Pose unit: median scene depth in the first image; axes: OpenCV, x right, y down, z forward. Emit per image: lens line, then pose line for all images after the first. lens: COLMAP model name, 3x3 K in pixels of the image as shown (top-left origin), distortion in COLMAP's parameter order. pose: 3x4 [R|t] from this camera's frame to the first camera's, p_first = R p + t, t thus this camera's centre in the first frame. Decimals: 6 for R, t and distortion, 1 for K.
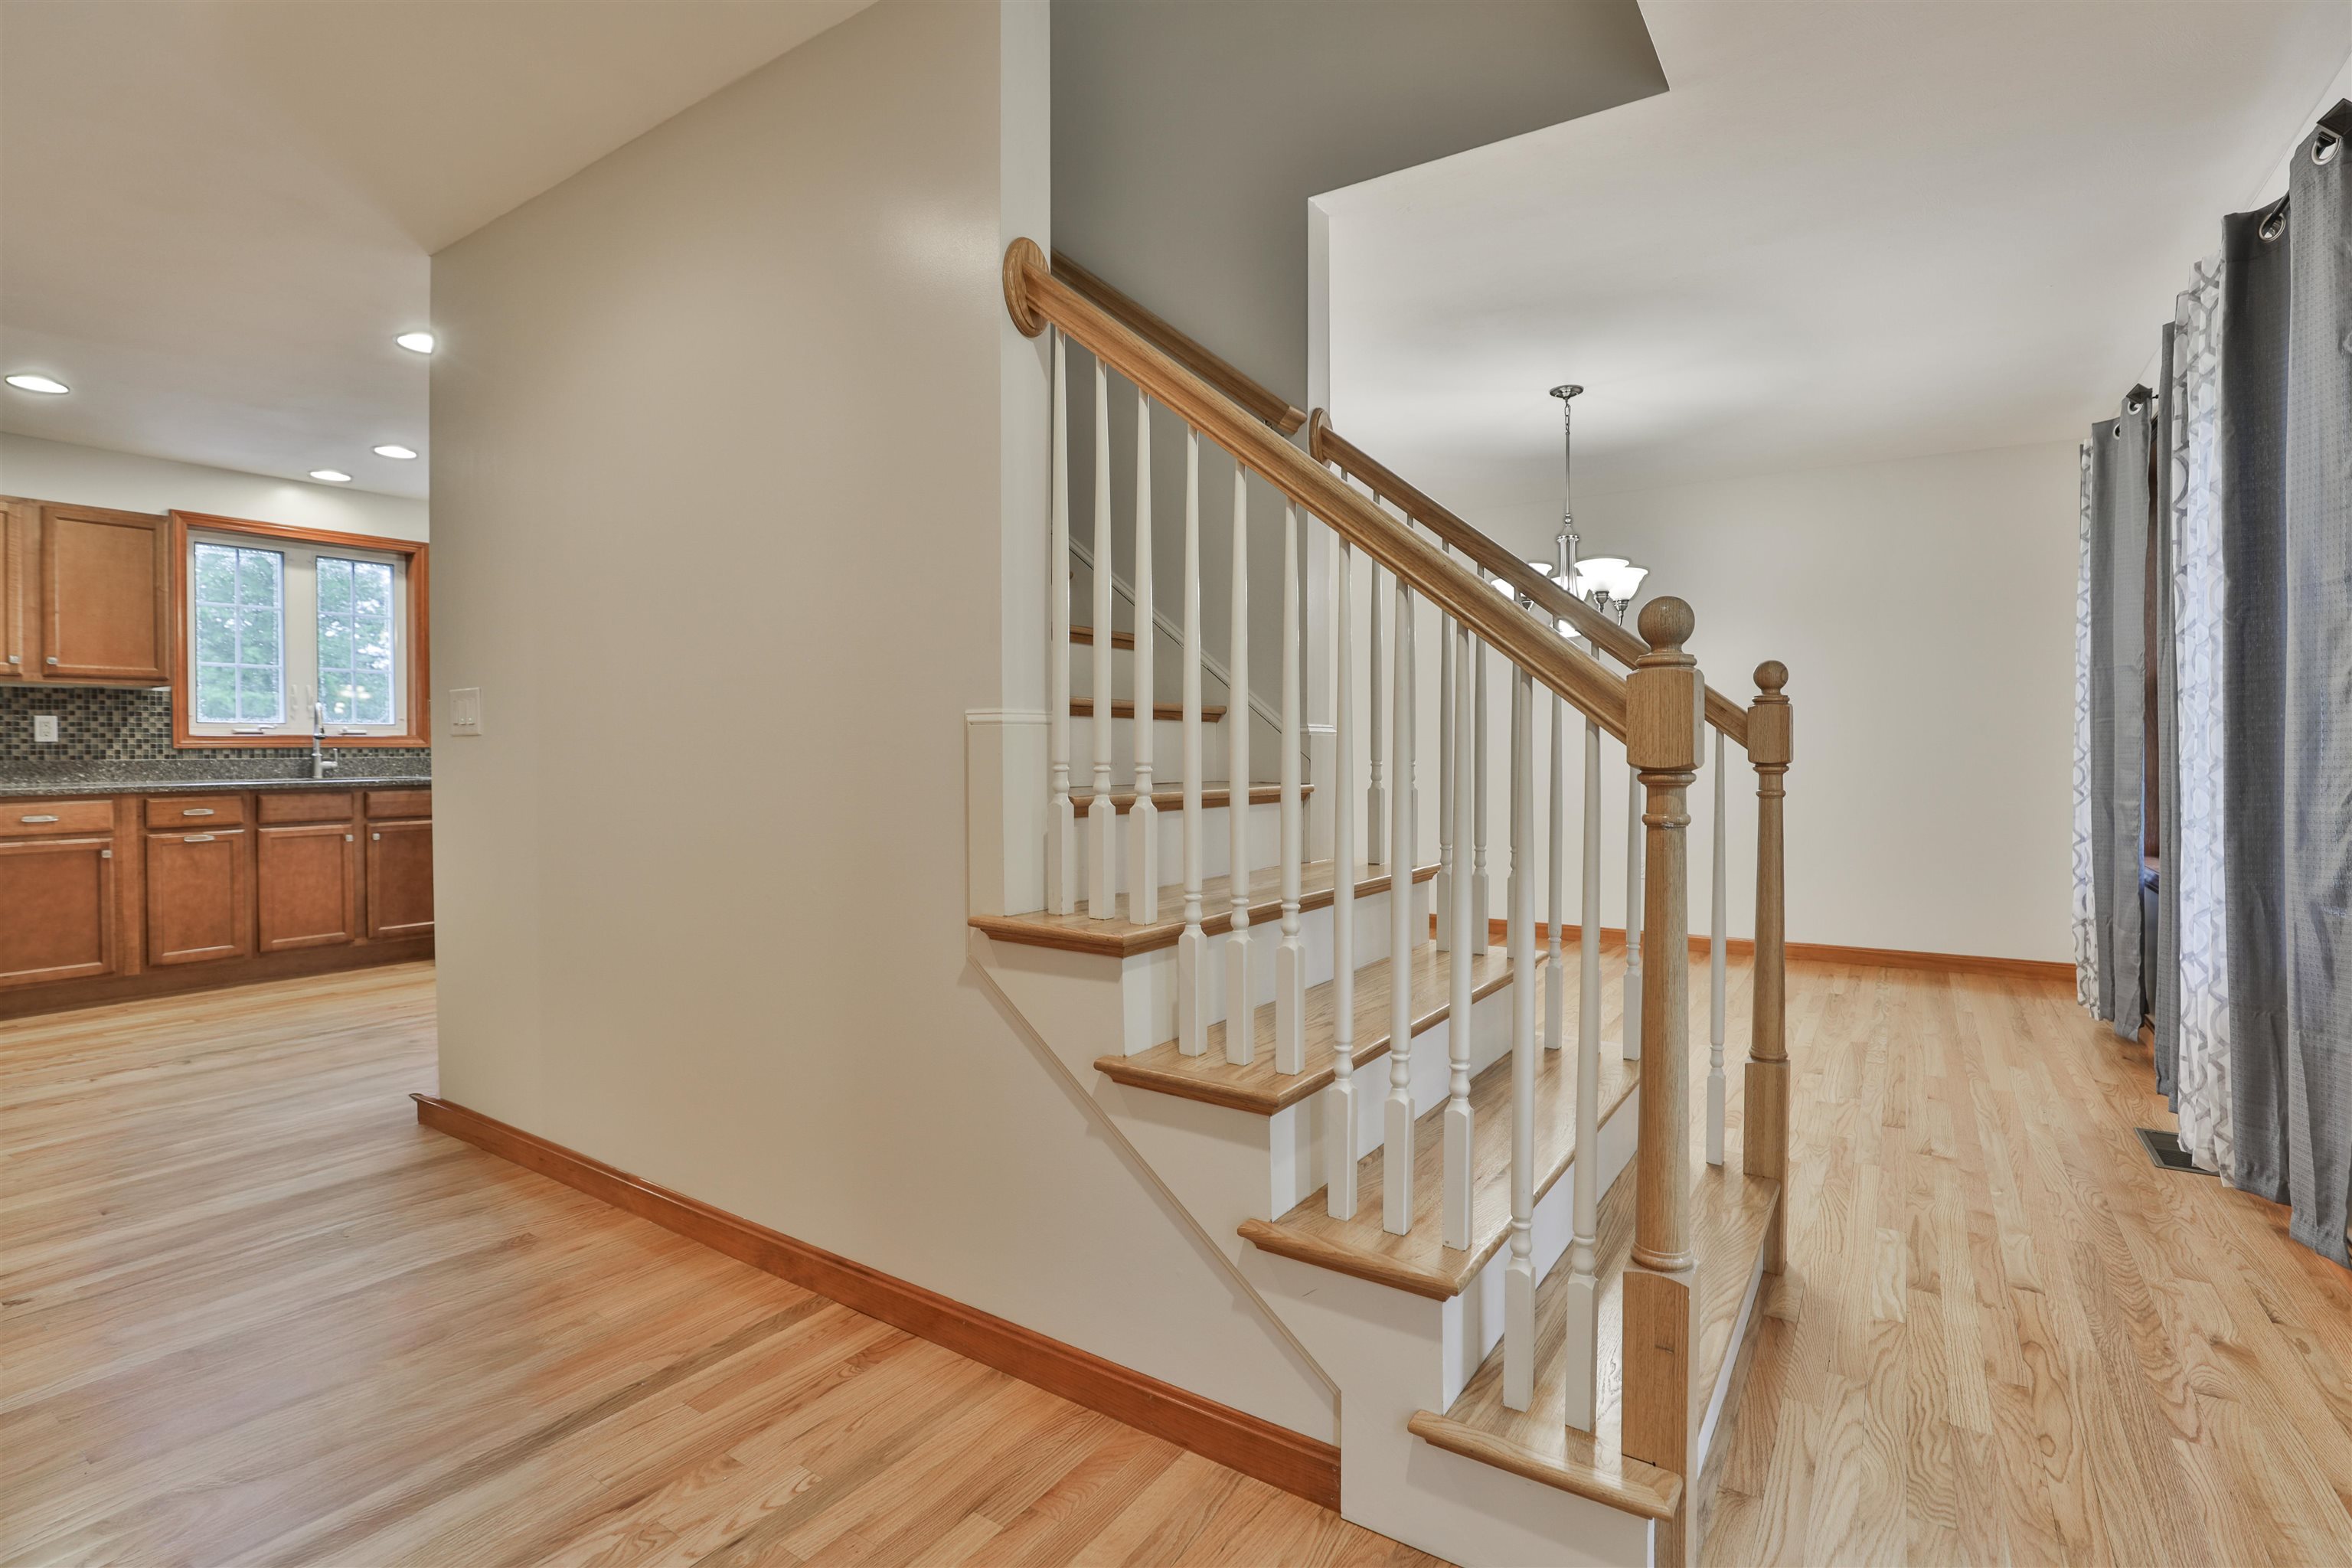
lens RADIAL K [[1096.4, 0, 1190.7], [0, 1096.4, 752.8], [0, 0, 1]] dist [-0.010416, 0.003330]
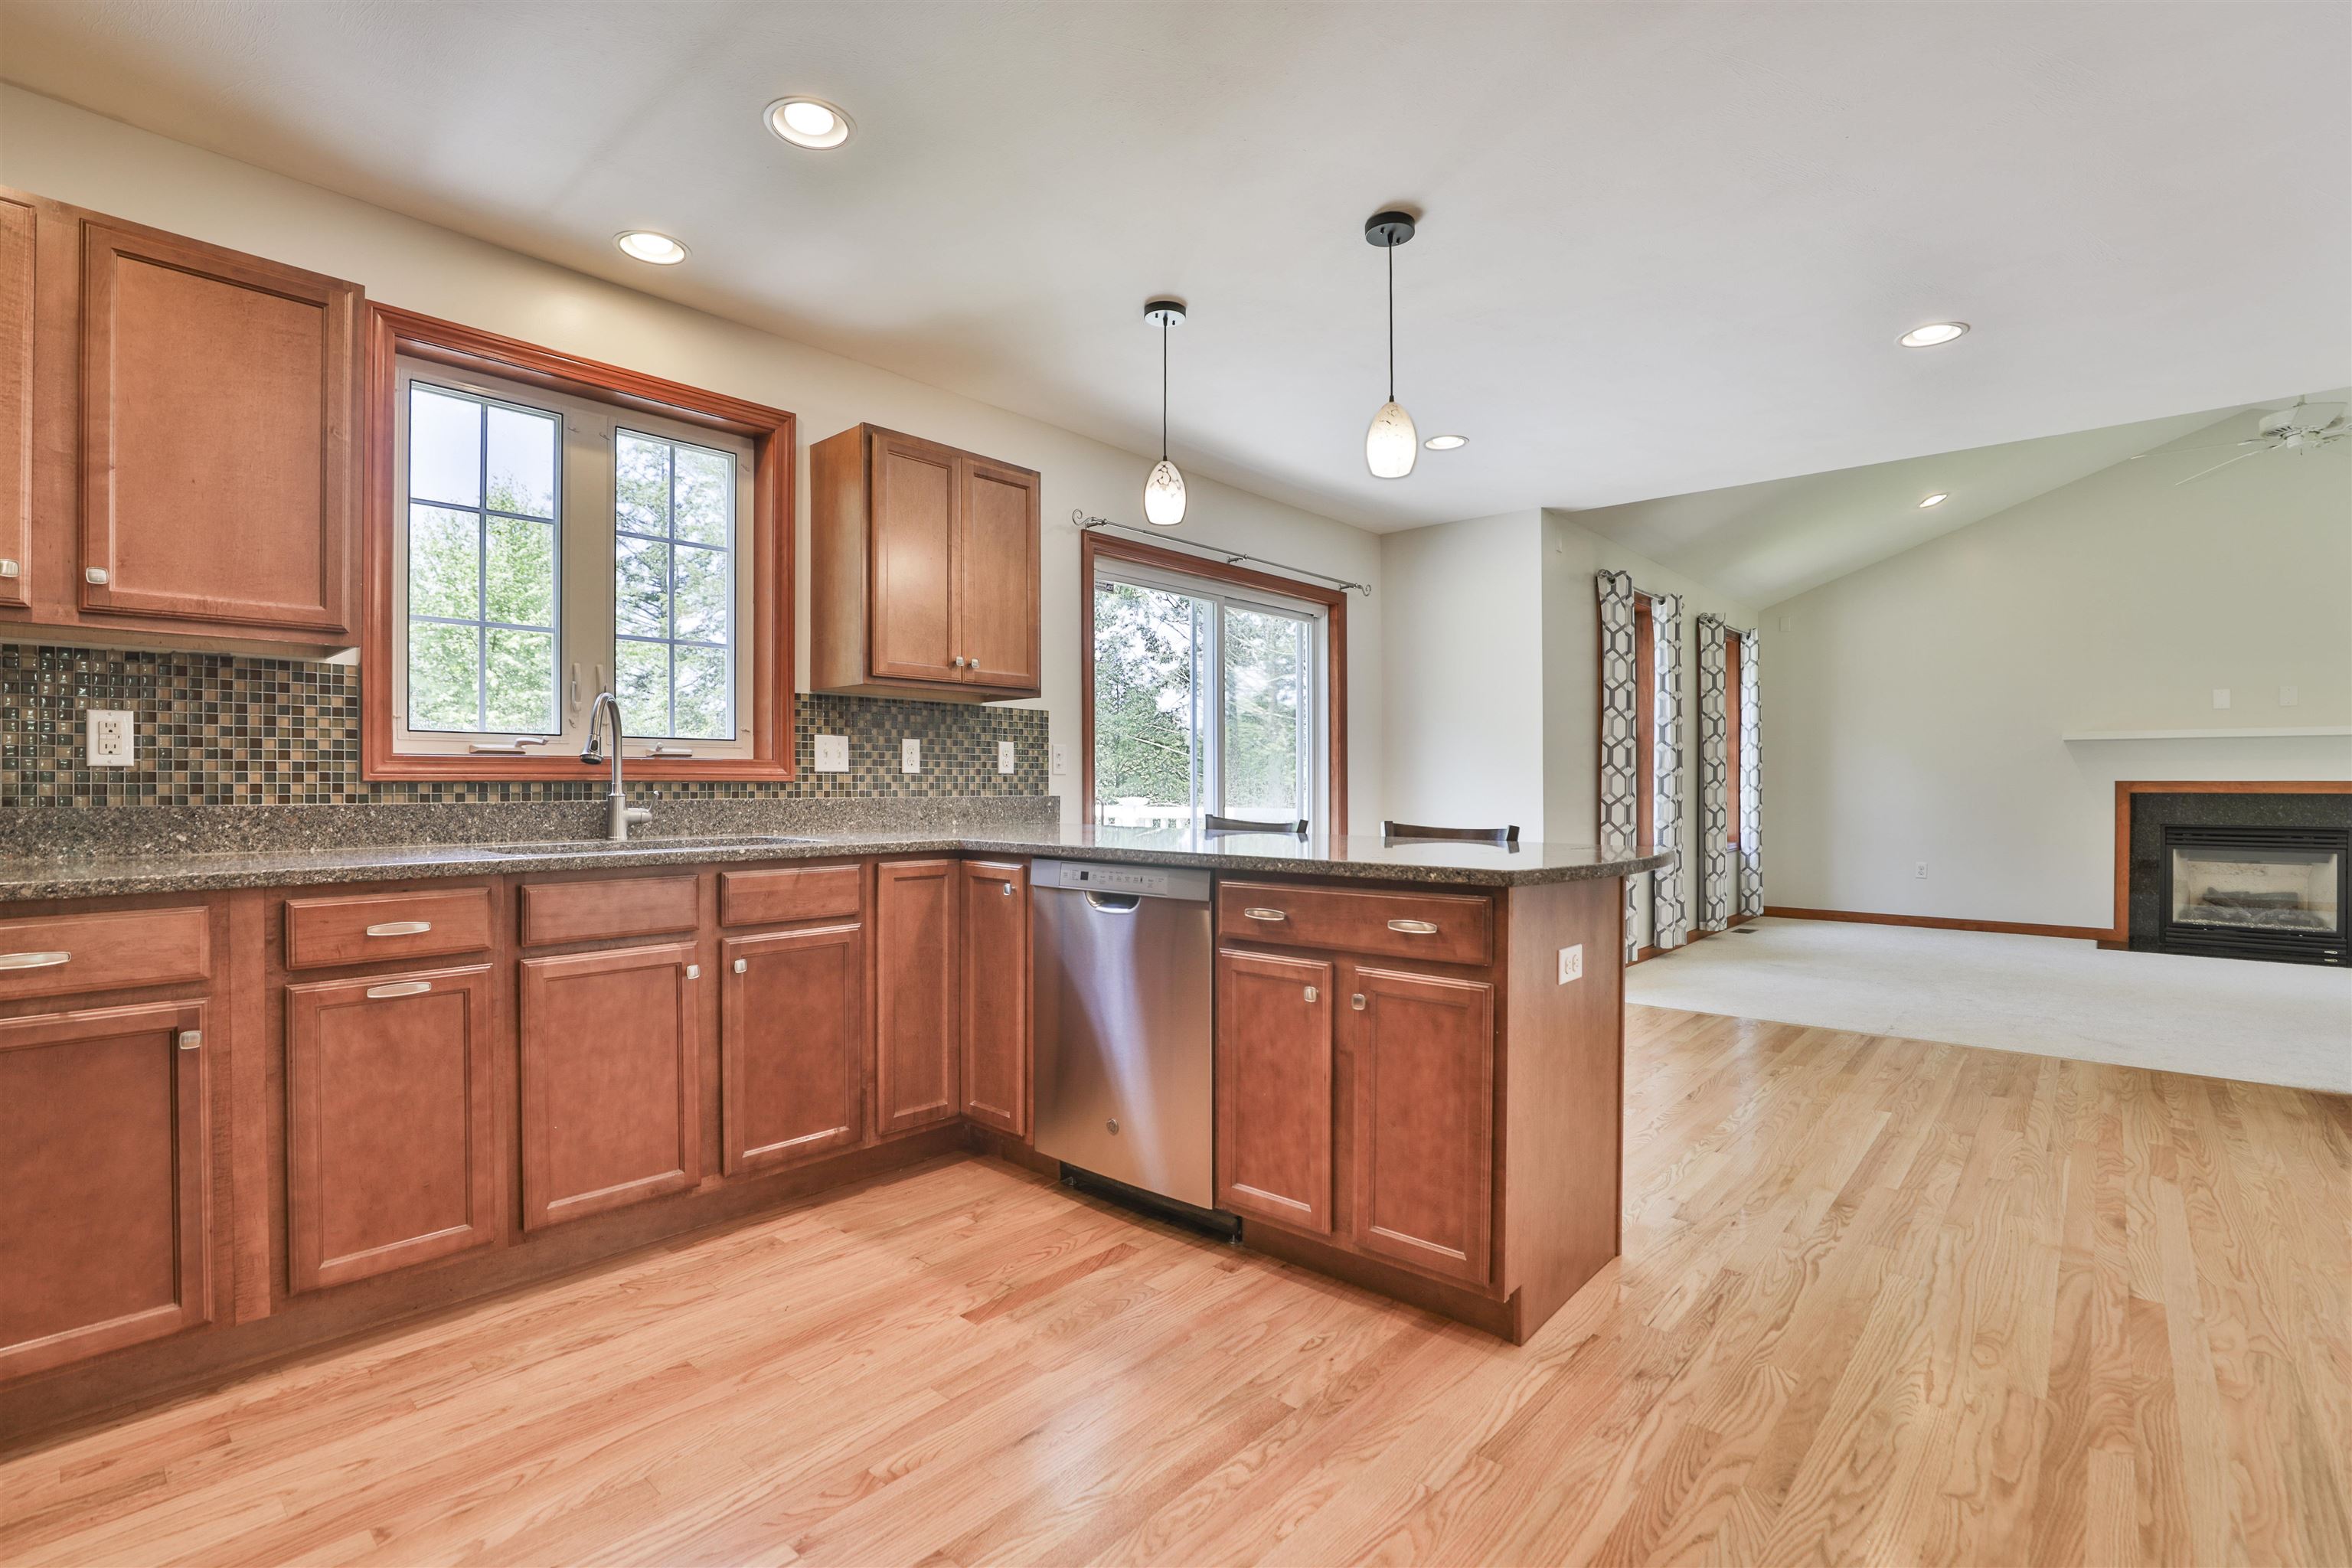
lens RADIAL K [[1096.4, 0, 1183.6], [0, 1096.4, 778.5], [0, 0, 1]] dist [-0.010416, 0.003330]
pose [[0.989819, -0.001607, -0.142324, -0.523442], [-0.000083, 0.999930, -0.011866, 0.000540], [0.142333, 0.011757, 0.989749, 0.594896]]
